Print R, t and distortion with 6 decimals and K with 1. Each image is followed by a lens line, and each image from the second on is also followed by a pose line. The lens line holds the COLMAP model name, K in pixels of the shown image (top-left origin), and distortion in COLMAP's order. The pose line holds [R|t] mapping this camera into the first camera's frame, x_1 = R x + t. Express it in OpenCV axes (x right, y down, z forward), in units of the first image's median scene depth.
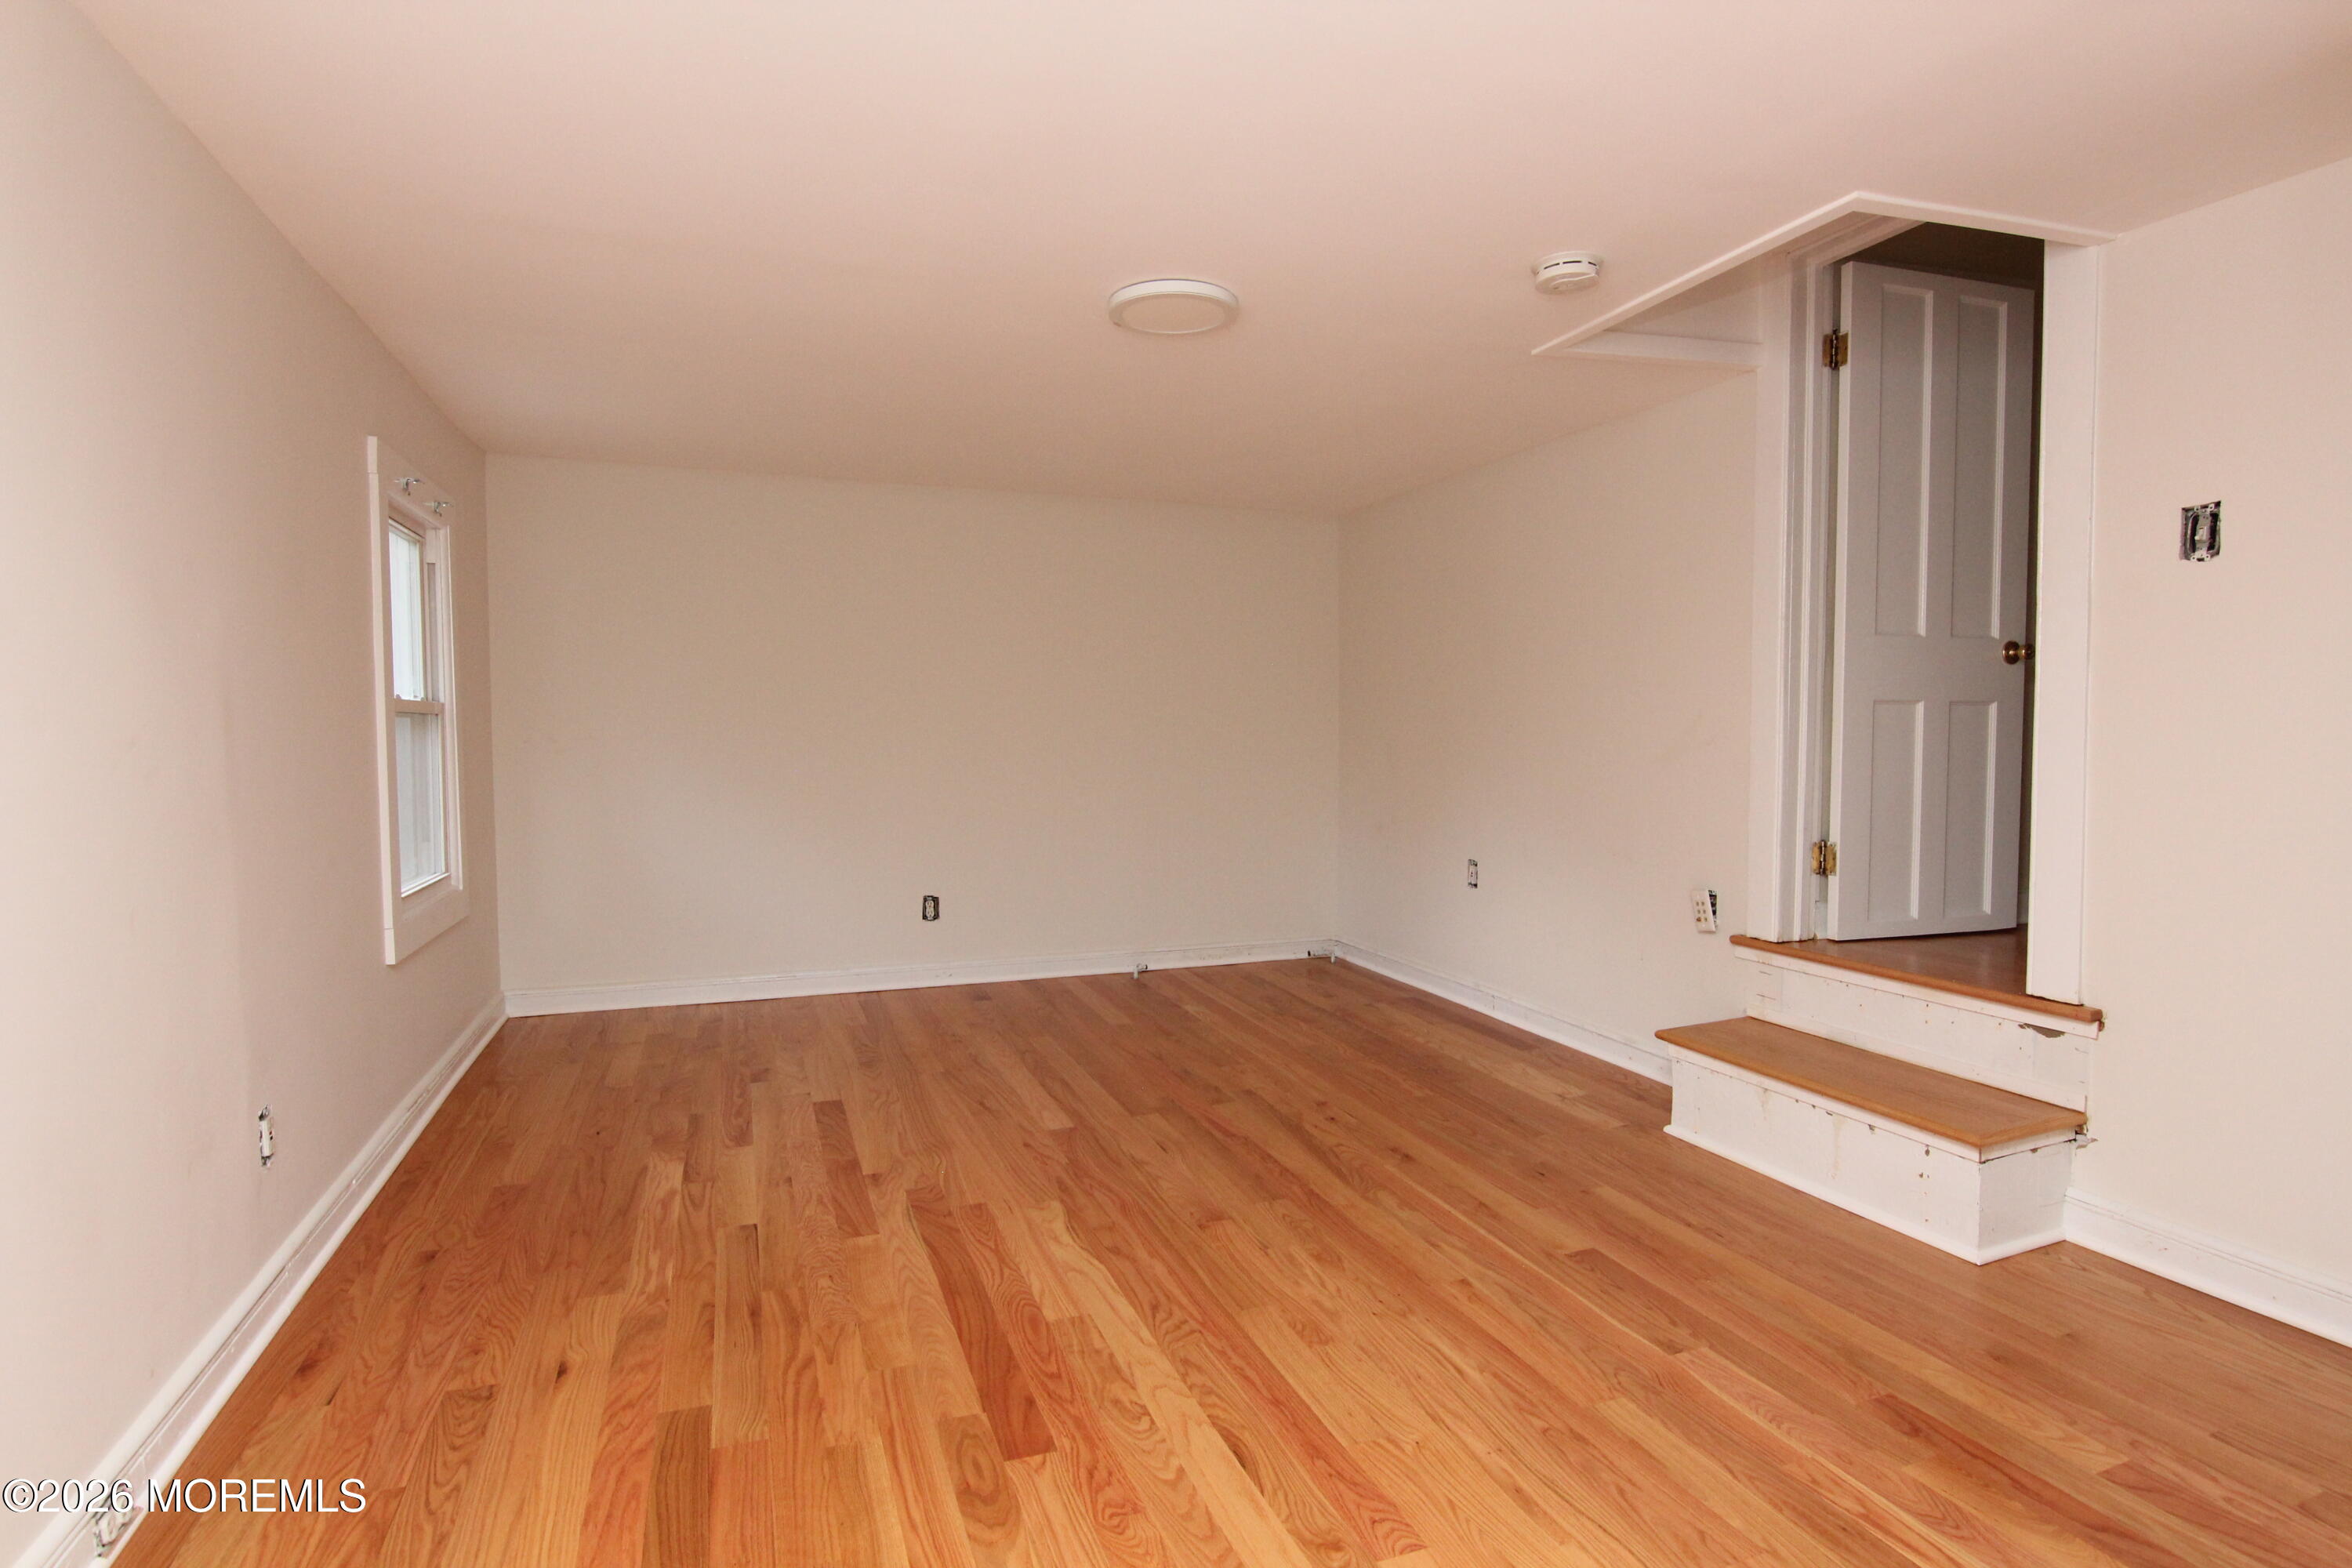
lens RADIAL K [[1196.1, 0, 1193.1], [0, 1196.1, 788.9], [0, 0, 1]] dist [-0.003549, -0.013709]
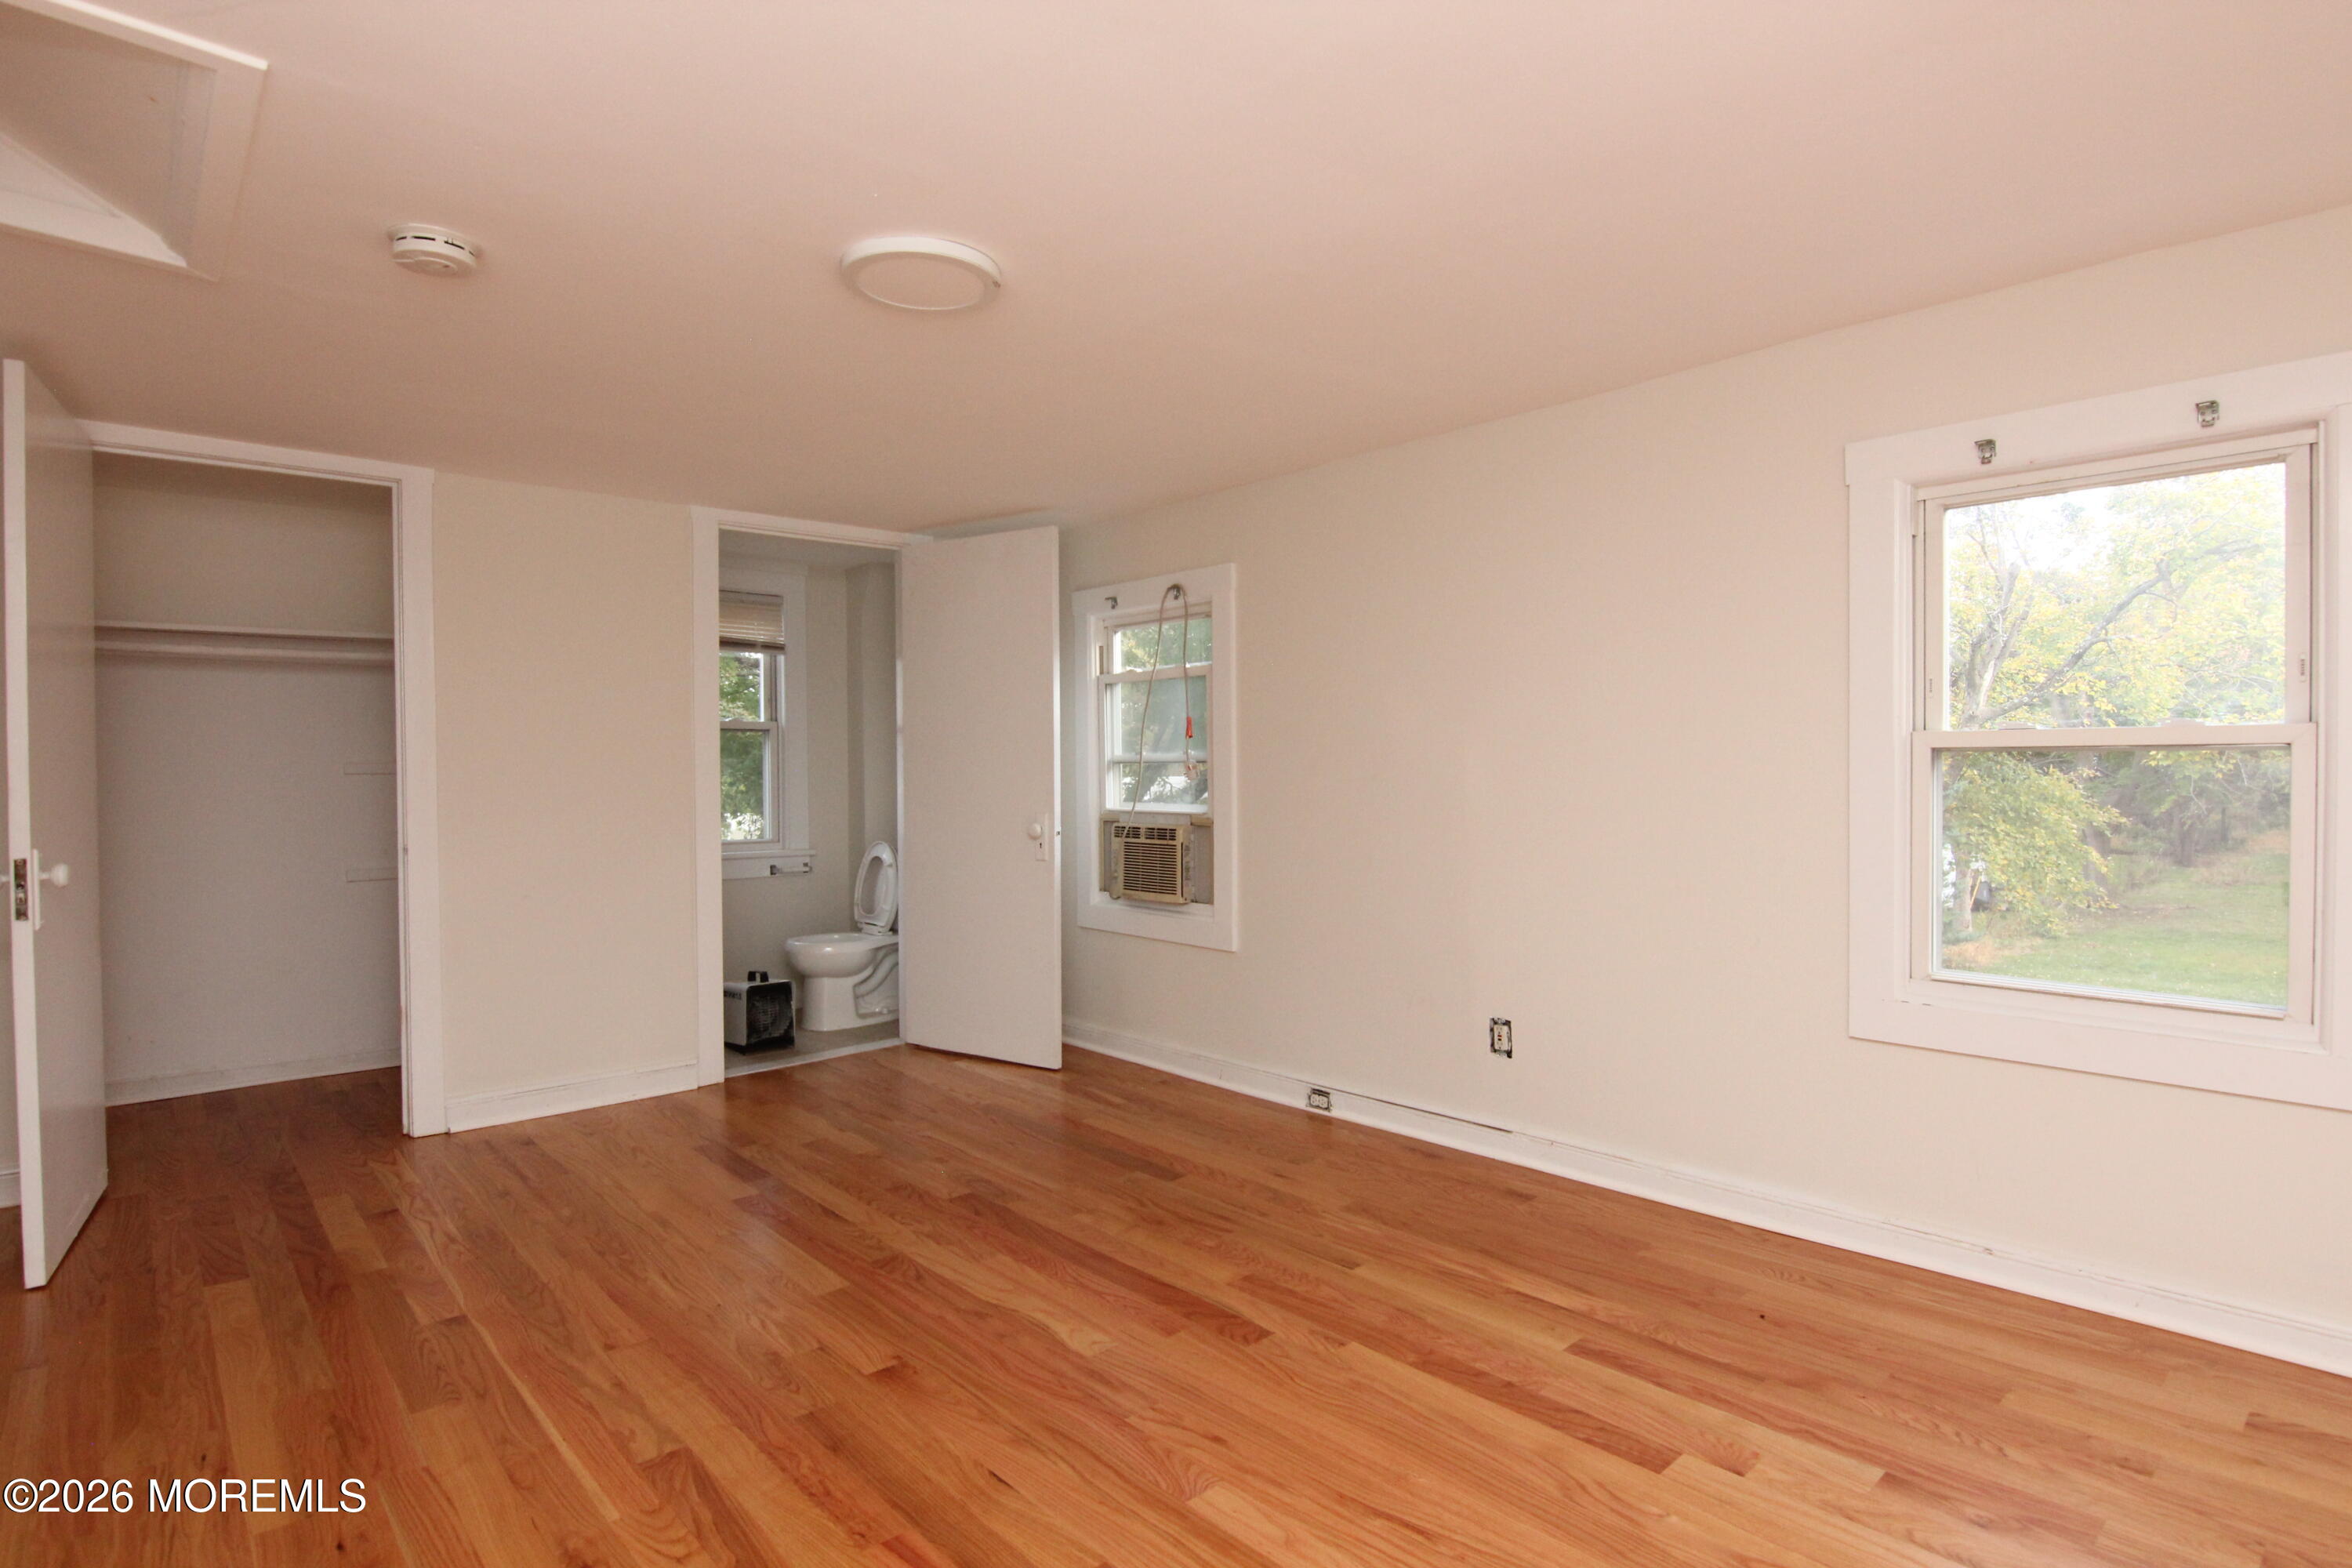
lens RADIAL K [[1196.1, 0, 1193.1], [0, 1196.1, 788.9], [0, 0, 1]] dist [-0.003549, -0.013709]
pose [[-0.931958, 0.018349, -0.362101, 0.118269], [-0.007101, 0.997603, 0.068829, -0.110065], [0.362497, 0.066717, -0.929594, 1.928846]]
